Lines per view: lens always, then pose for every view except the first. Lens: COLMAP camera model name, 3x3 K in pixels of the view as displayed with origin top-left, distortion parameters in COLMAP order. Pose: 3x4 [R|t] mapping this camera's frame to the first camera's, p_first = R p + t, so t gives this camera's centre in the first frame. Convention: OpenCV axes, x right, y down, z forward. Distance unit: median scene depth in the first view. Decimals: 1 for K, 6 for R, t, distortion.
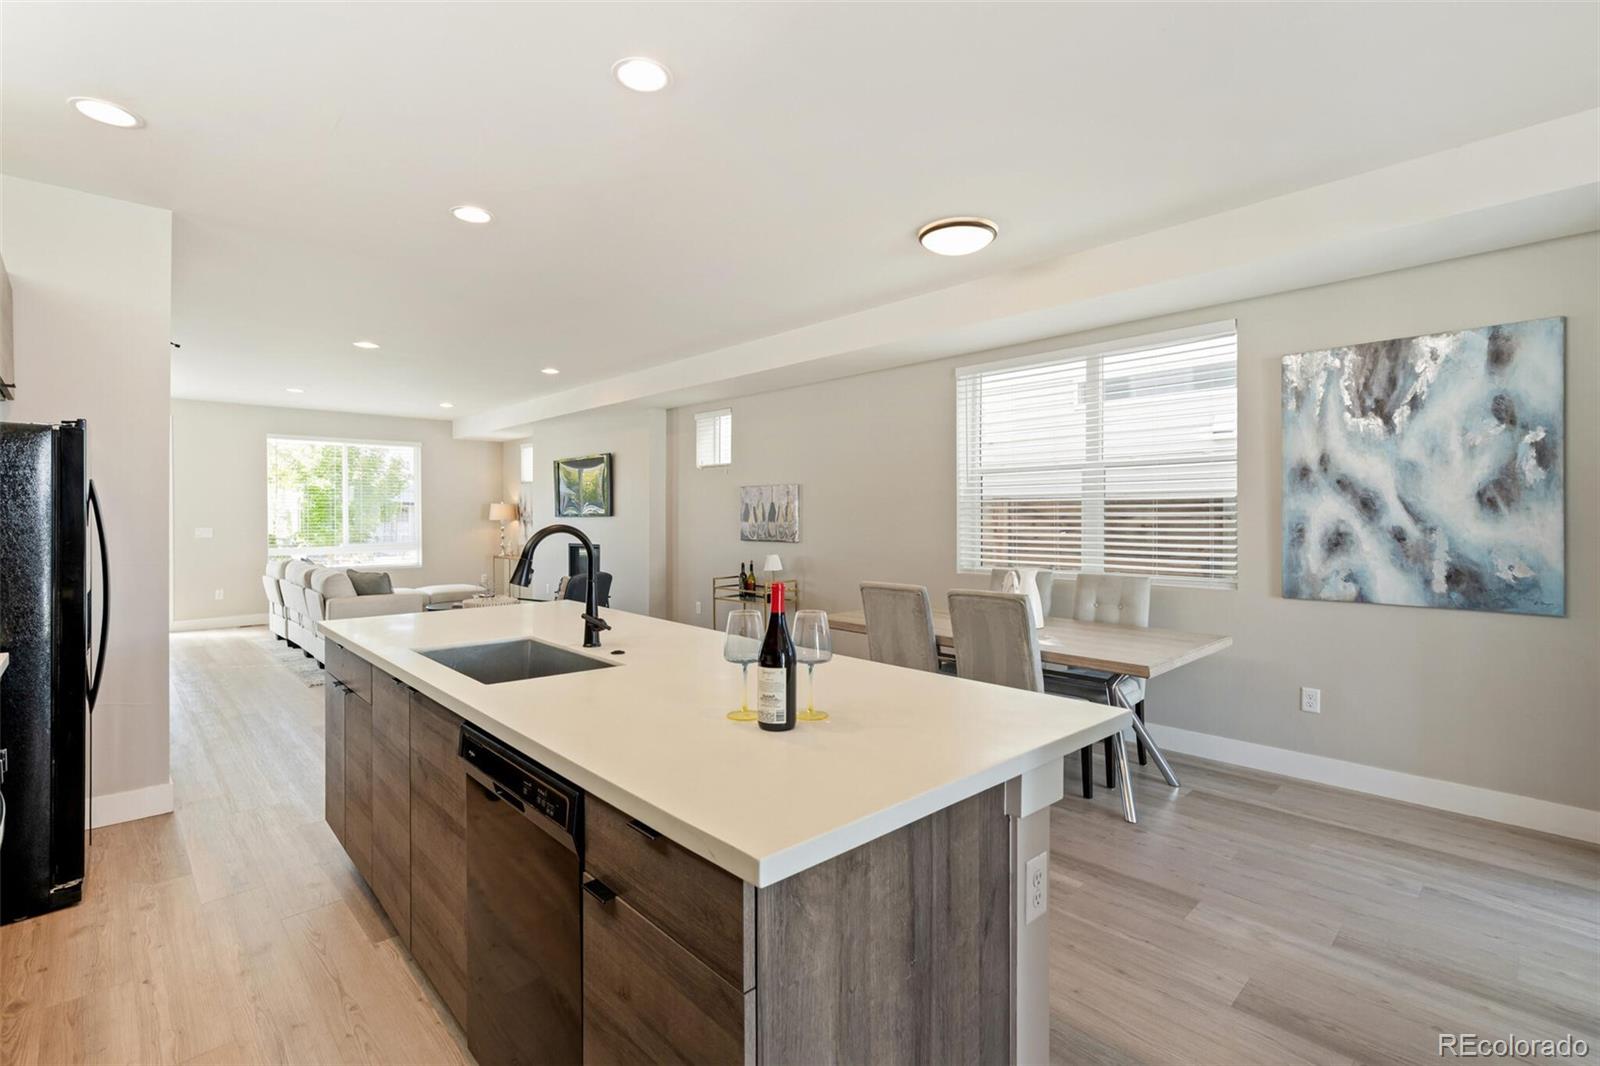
lens RADIAL K [[737.0, 0, 795.3], [0, 737.0, 526.4], [0, 0, 1]] dist [-0.003594, -0.000333]
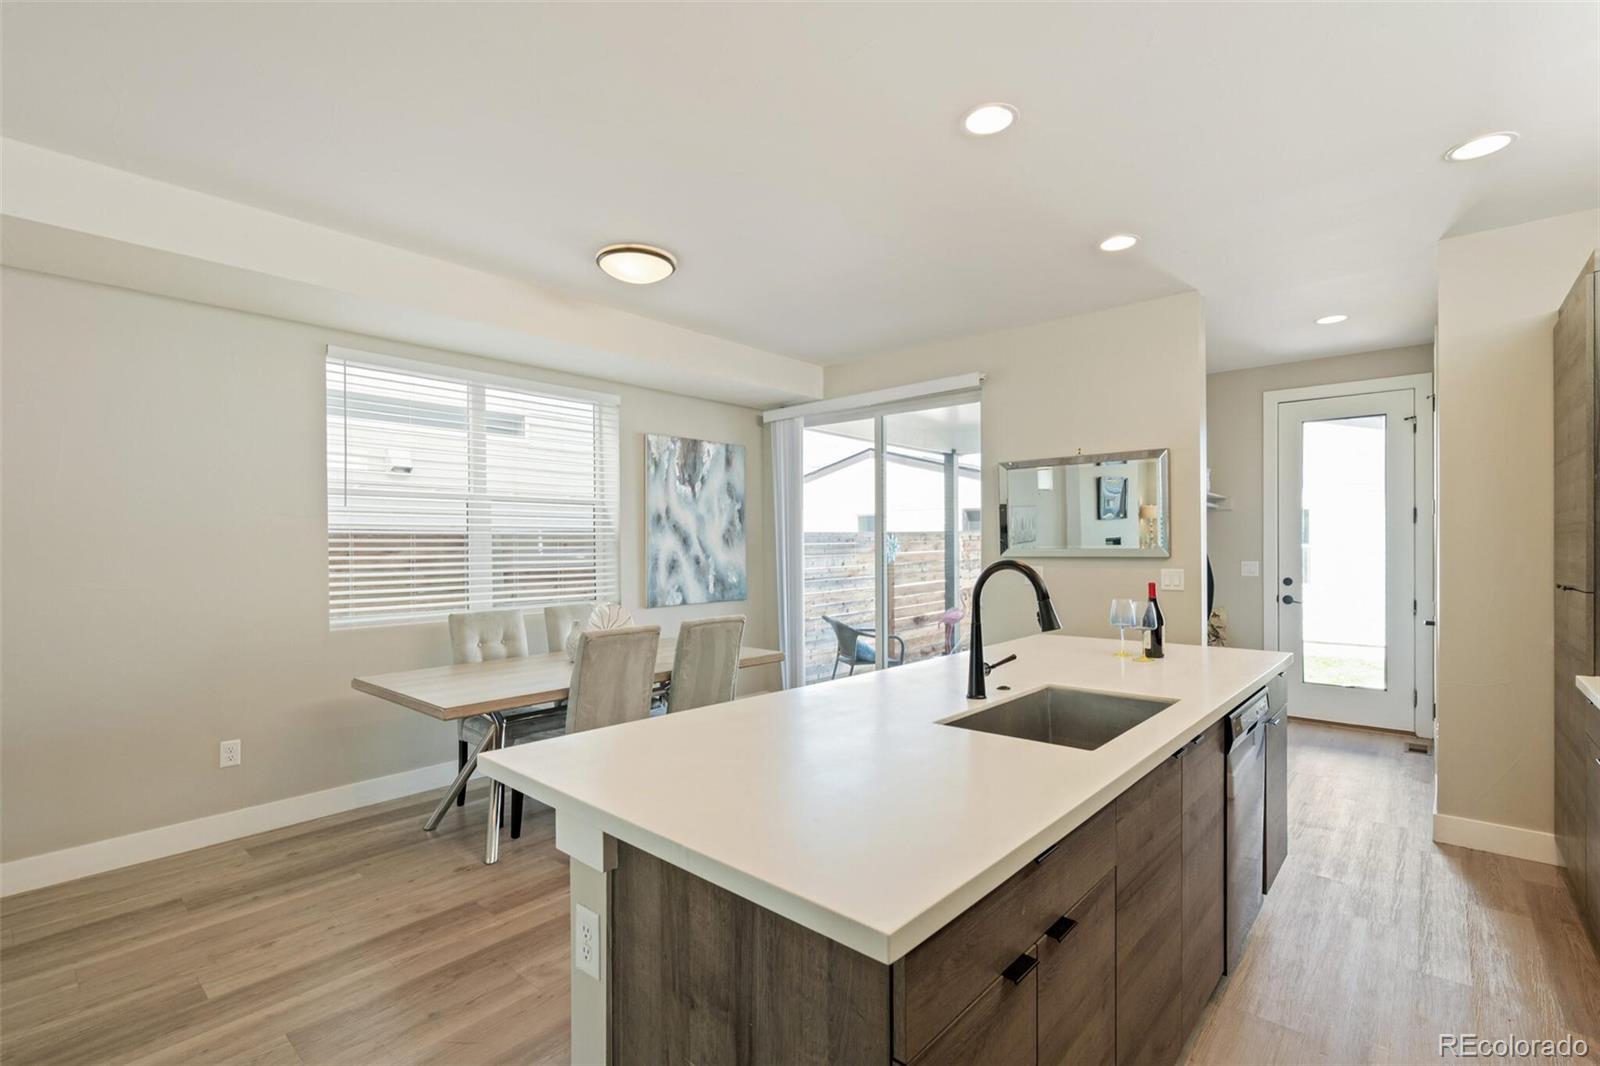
lens RADIAL K [[737.0, 0, 807.4], [0, 737.0, 543.1], [0, 0, 1]] dist [-0.003594, -0.000333]
pose [[-0.115715, 0.003698, 0.993276, -0.792502], [0.020134, 0.999796, -0.001377, -0.018365], [-0.993078, 0.019839, -0.115766, 0.914418]]
